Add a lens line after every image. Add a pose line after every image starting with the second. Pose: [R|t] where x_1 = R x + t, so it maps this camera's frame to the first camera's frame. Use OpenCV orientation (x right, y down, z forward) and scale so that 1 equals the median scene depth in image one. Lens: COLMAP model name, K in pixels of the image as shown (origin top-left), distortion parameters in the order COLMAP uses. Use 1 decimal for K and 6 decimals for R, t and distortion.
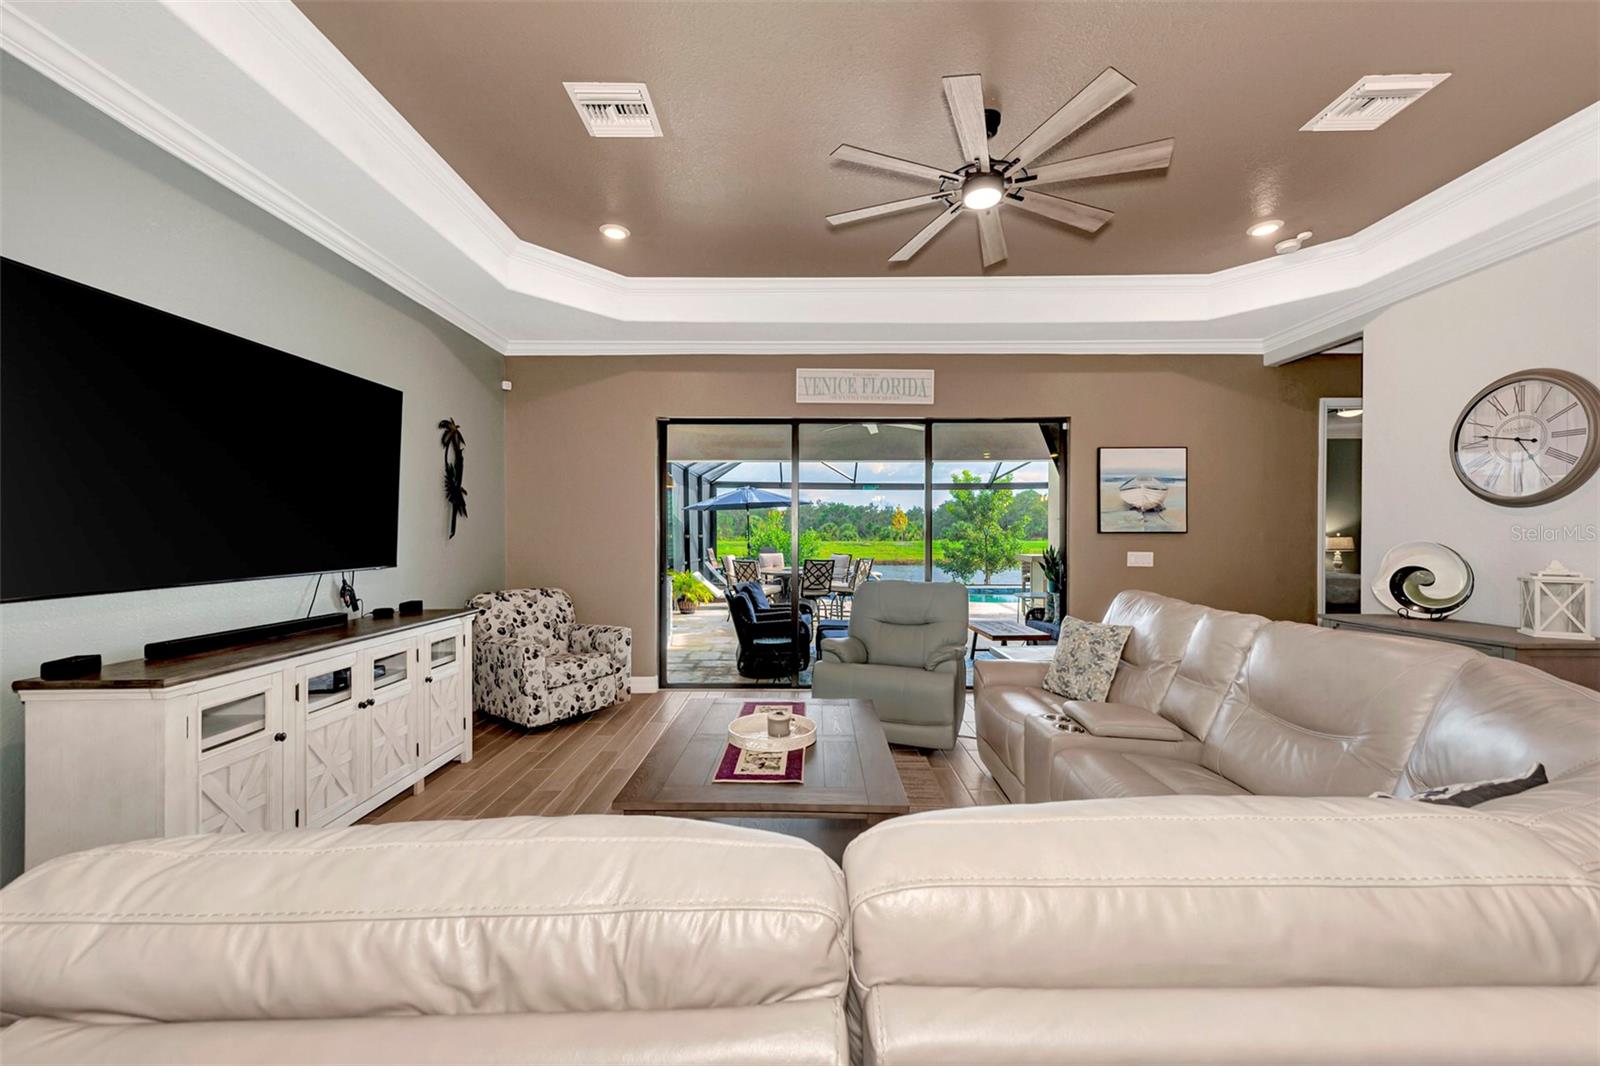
lens RADIAL K [[621.6, 0, 799.7], [0, 621.6, 538.2], [0, 0, 1]] dist [0.016291, -0.000665]
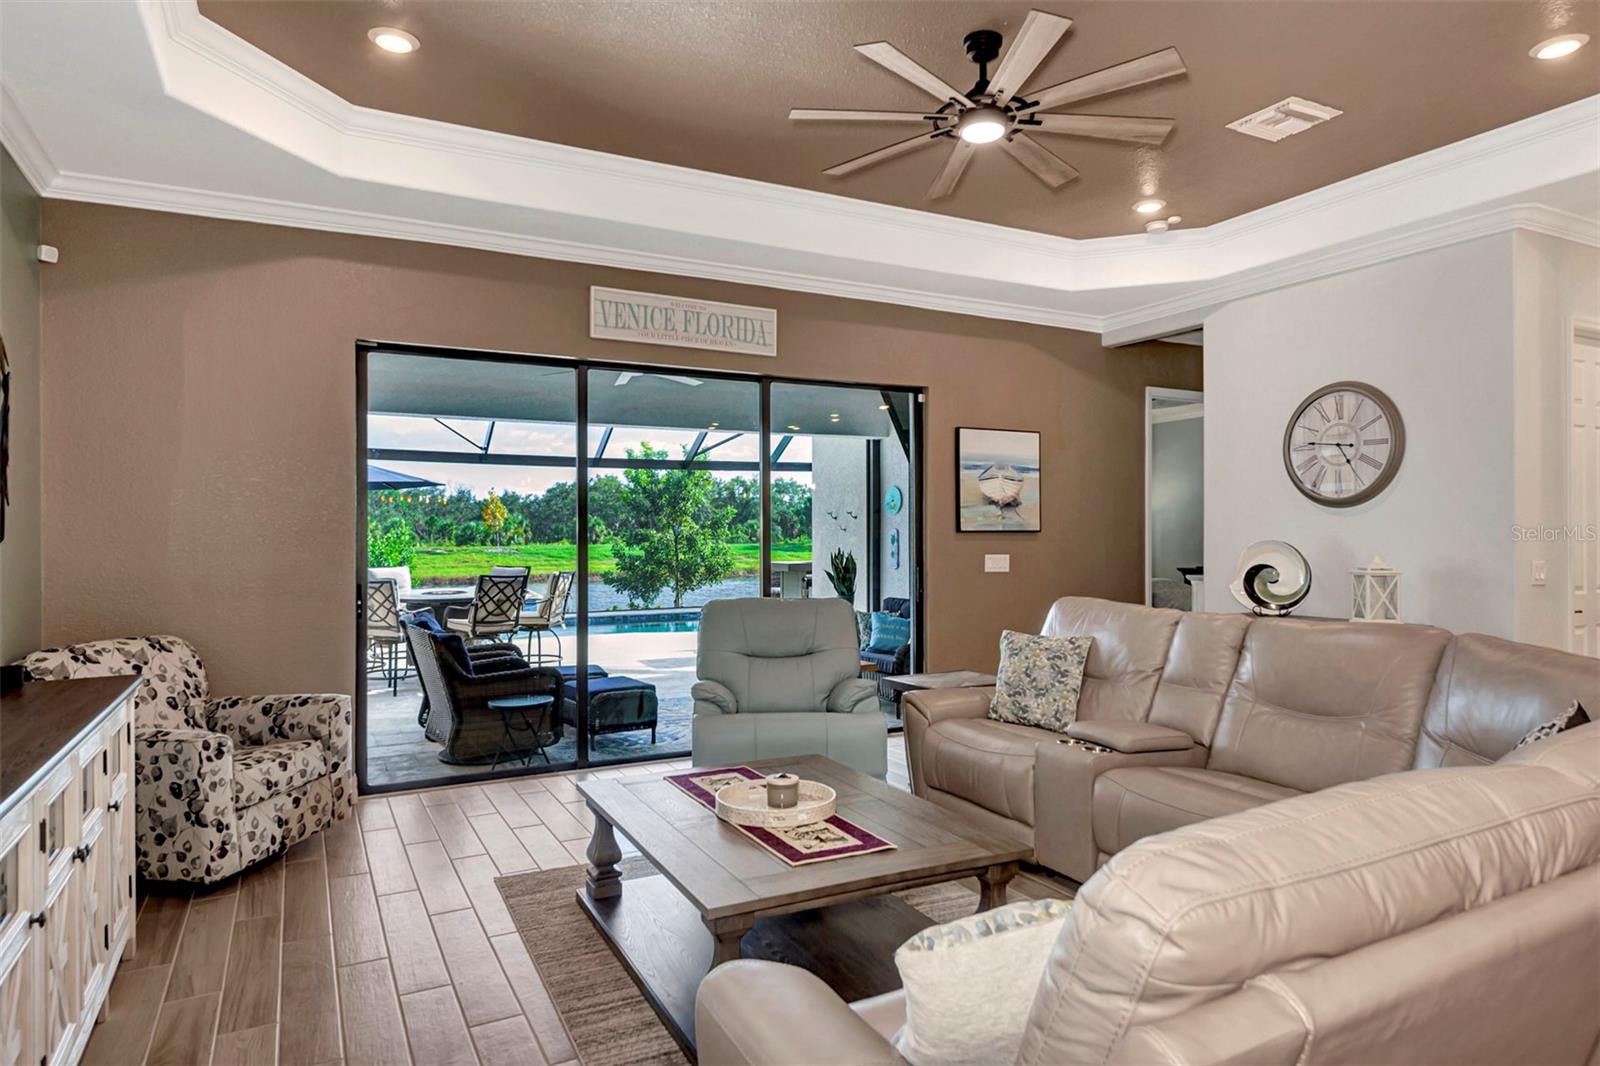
lens RADIAL K [[960.8, 0, 802.2], [0, 960.8, 534.8], [0, 0, 1]] dist [0.015332, -0.004275]
pose [[0.881838, -0.003748, 0.471538, -0.347063], [0.006731, 0.999967, -0.004640, -0.000509], [-0.471505, 0.007266, 0.881834, -0.013833]]
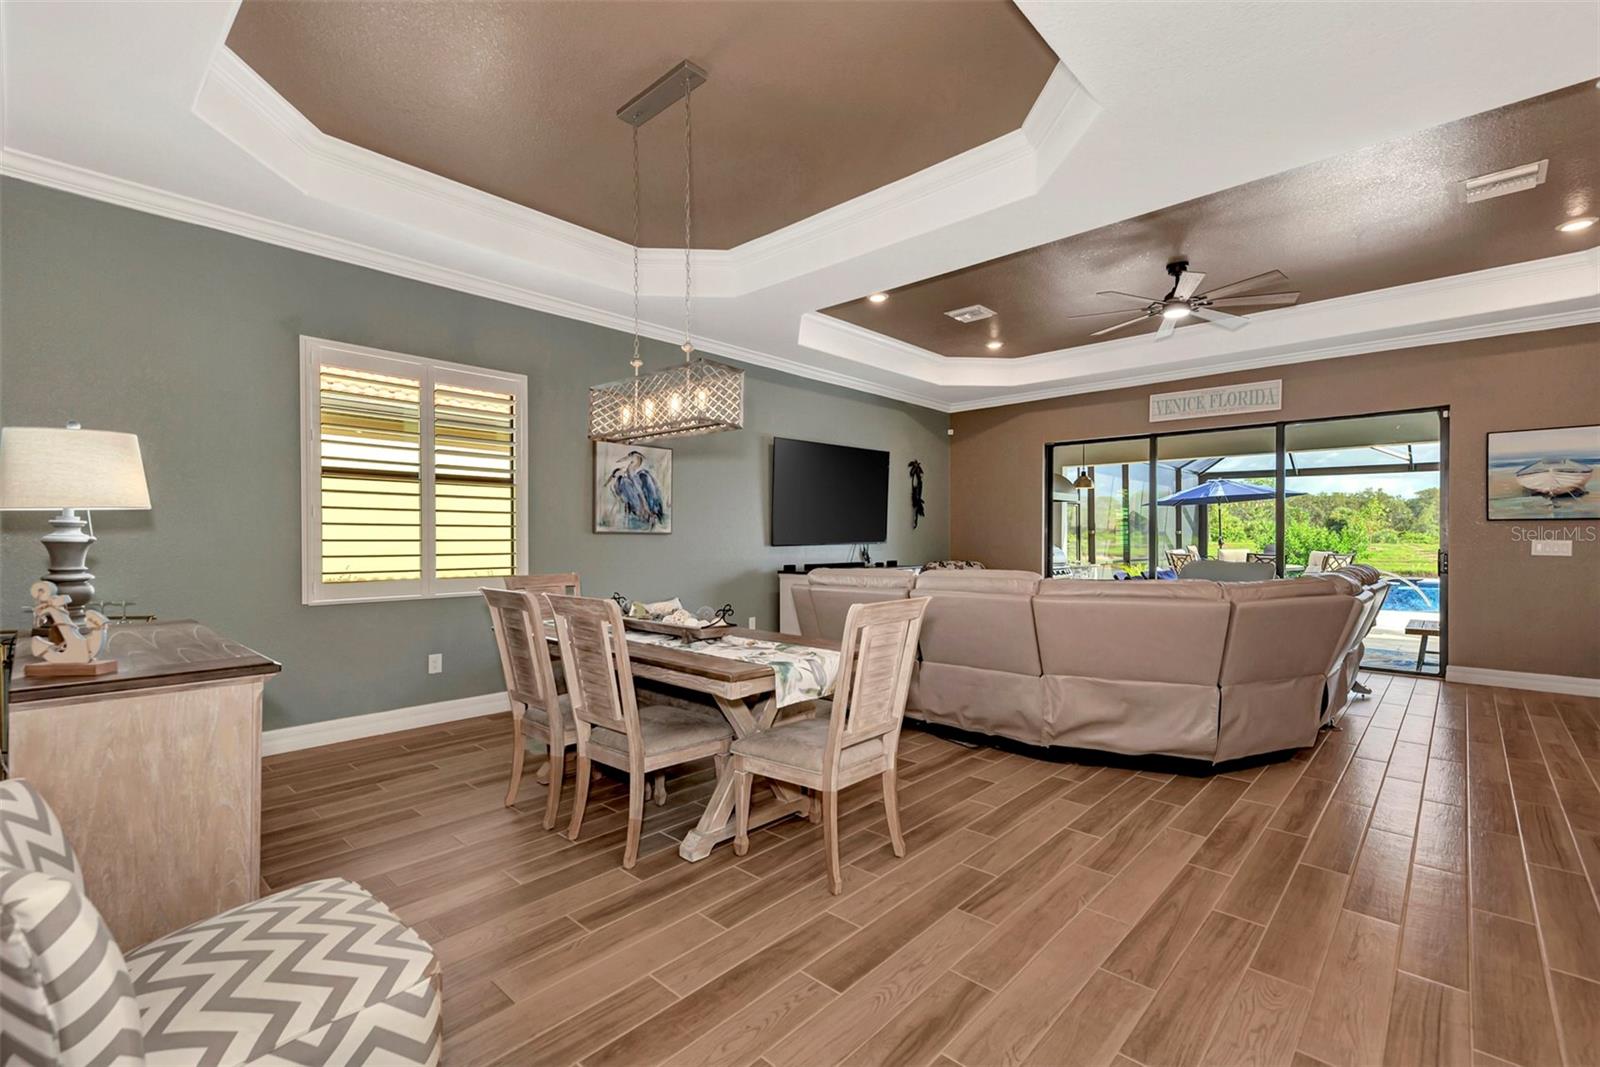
lens RADIAL K [[710.9, 0, 793.3], [0, 710.9, 536.6], [0, 0, 1]] dist [0.024352, -0.000608]
pose [[0.731787, 0.000568, -0.681533, 0.546391], [-0.003440, 0.999990, -0.002859, 0.028792], [0.681525, 0.004437, 0.731782, -0.682894]]
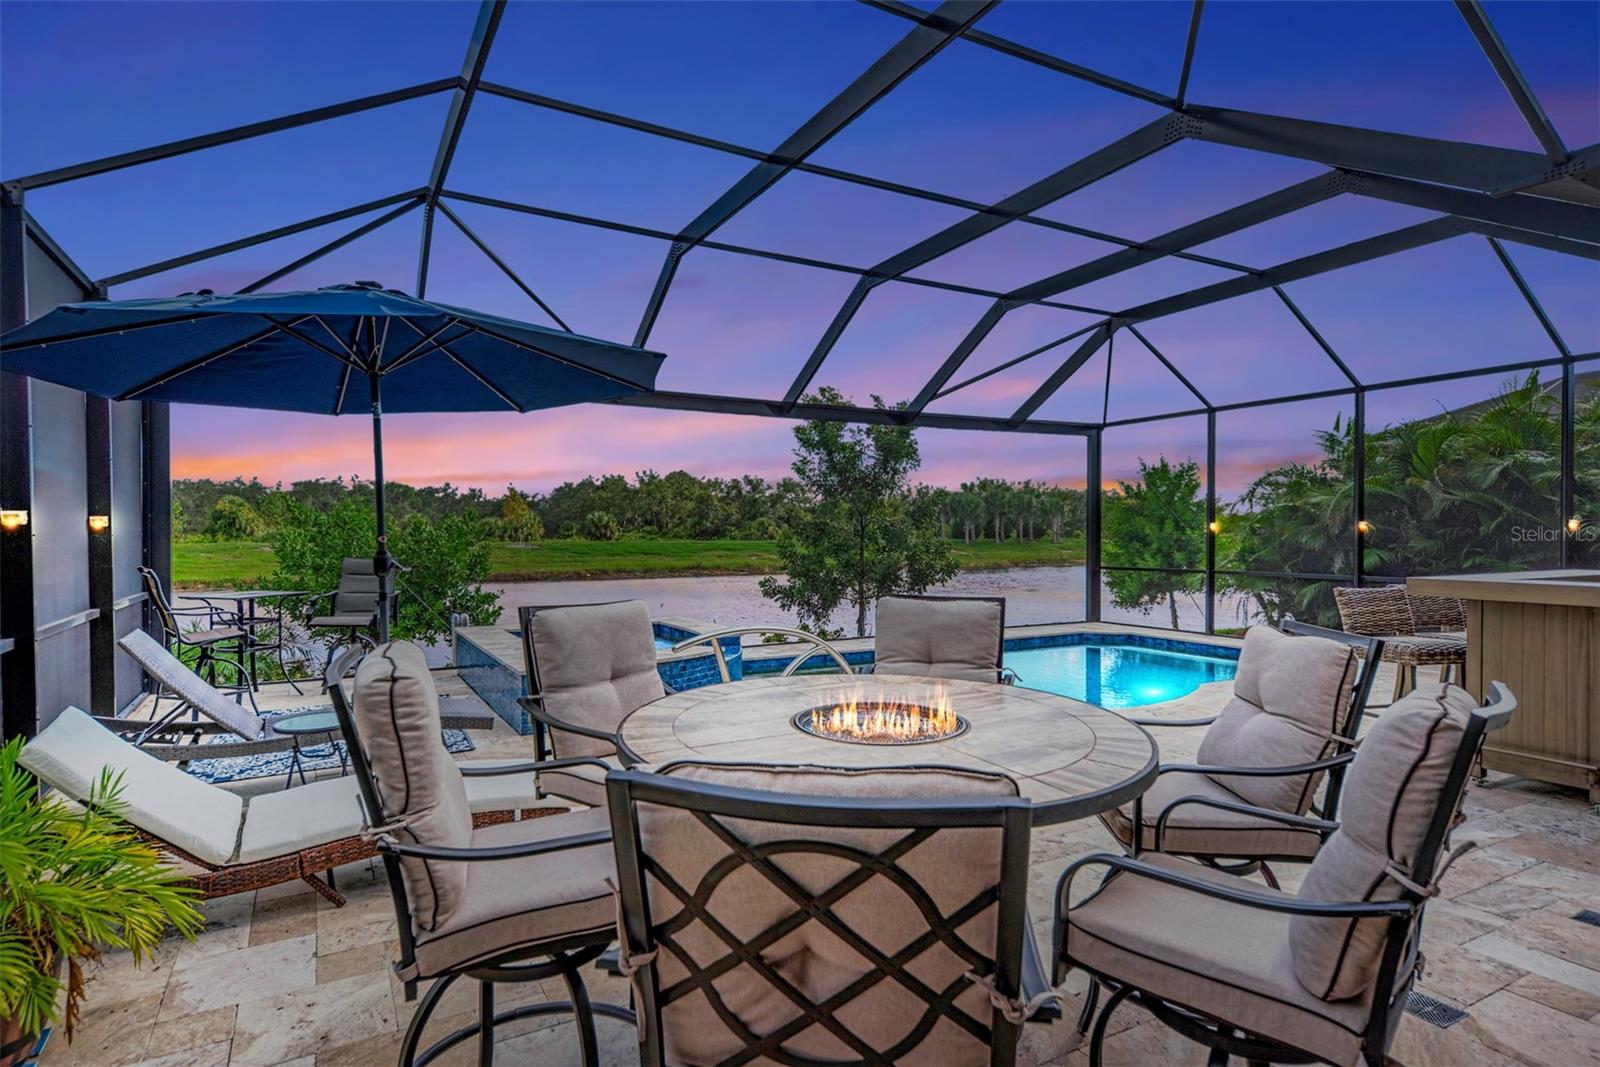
lens RADIAL K [[853.8, 0, 774.7], [0, 853.8, 553.1], [0, 0, 1]] dist [0.028807, -0.000095]
pose [[0.876226, -0.011125, 0.481772, -0.311948], [0.002641, 0.999829, 0.018284, 0.014265], [-0.481894, -0.014748, 0.876106, 2.028206]]
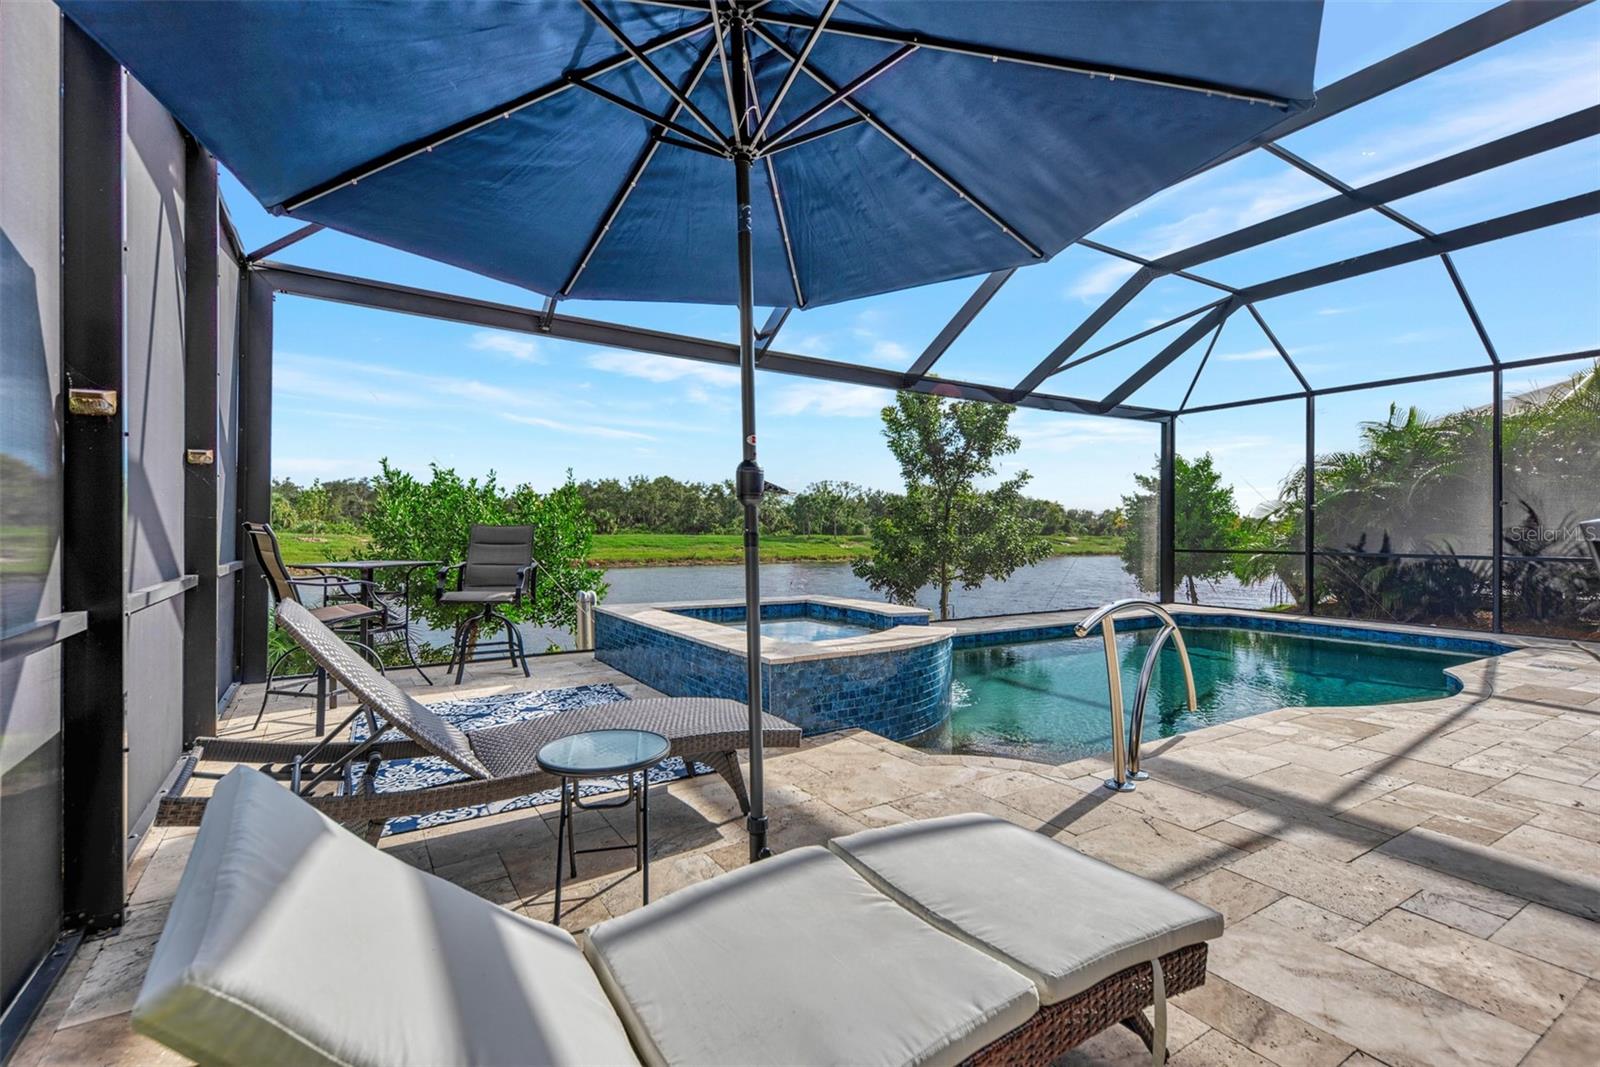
lens RADIAL K [[710.9, 0, 769.0], [0, 710.9, 532.7], [0, 0, 1]] dist [0.024352, -0.000608]
pose [[0.853305, 0.005667, 0.521382, -0.459689], [-0.004343, 0.999983, -0.003762, 0.073056], [-0.521394, 0.000946, 0.853315, 2.637583]]
